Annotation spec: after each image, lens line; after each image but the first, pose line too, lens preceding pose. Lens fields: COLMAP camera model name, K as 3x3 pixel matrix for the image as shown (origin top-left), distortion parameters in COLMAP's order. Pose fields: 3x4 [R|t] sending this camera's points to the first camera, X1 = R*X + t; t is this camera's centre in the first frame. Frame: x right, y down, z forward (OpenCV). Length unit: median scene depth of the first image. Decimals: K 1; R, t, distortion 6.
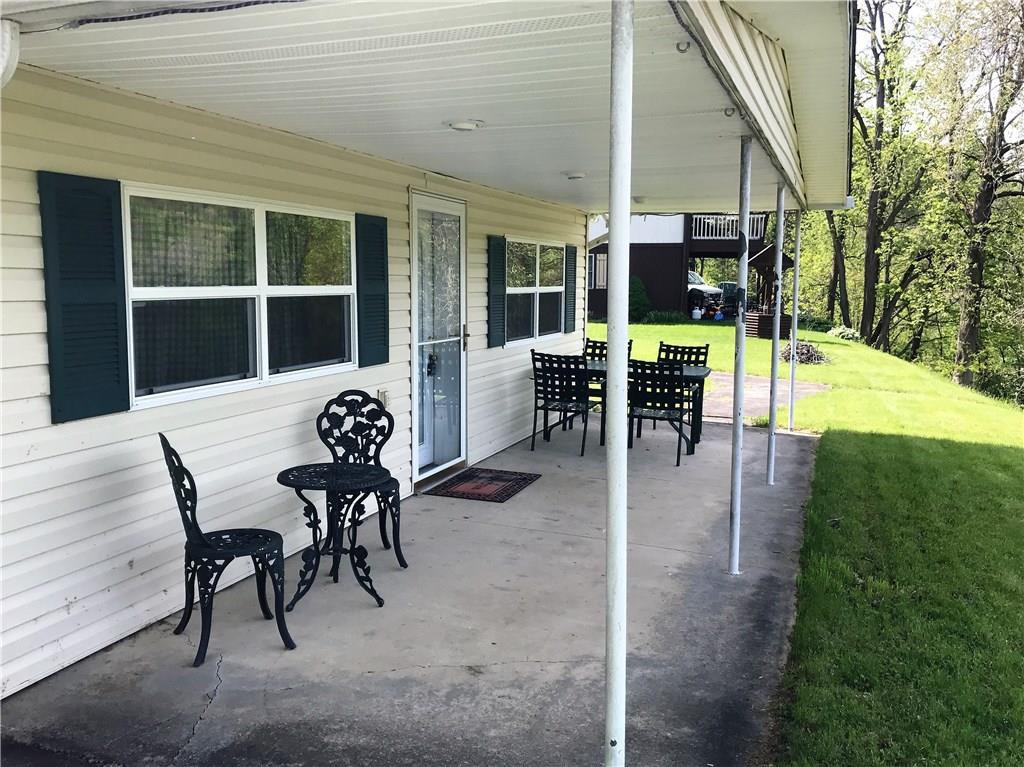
lens RADIAL K [[917.5, 0, 512.0], [0, 917.5, 383.5], [0, 0, 1]] dist [0.104945, -0.261198]
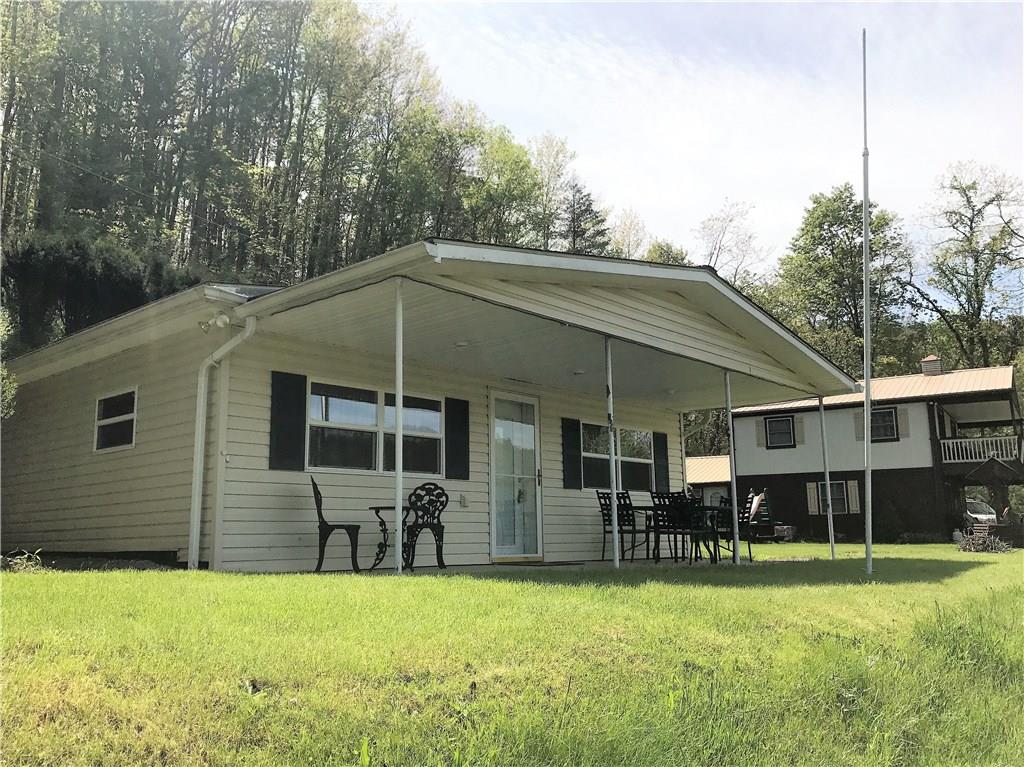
lens RADIAL K [[917.5, 0, 512.0], [0, 917.5, 383.5], [0, 0, 1]] dist [0.104945, -0.261198]
pose [[0.928739, -0.083583, -0.361188, 0.696315], [-0.023828, 0.958781, -0.283145, 0.347492], [0.369967, 0.271574, 0.888466, -0.696463]]
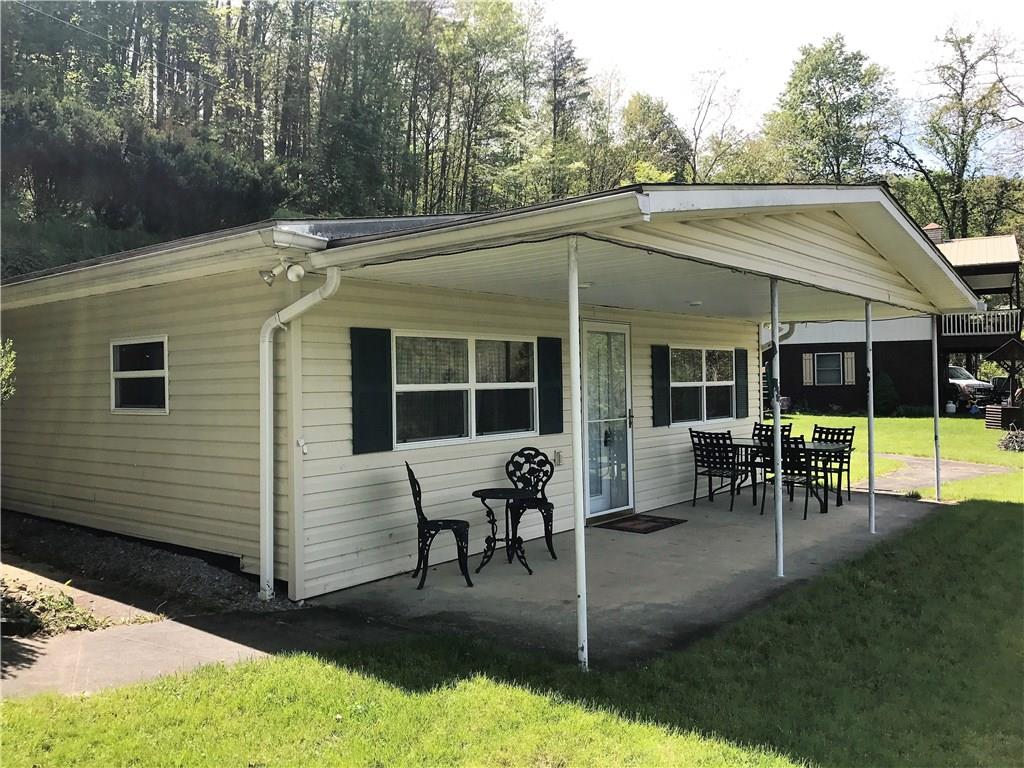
lens RADIAL K [[872.2, 0, 503.6], [0, 872.2, 378.5], [0, 0, 1]] dist [0.061284, -0.102566]
pose [[0.944989, -0.021661, -0.326384, 0.278787], [-0.016452, 0.993395, -0.113562, 0.060813], [0.326688, 0.112684, 0.938391, -0.438777]]
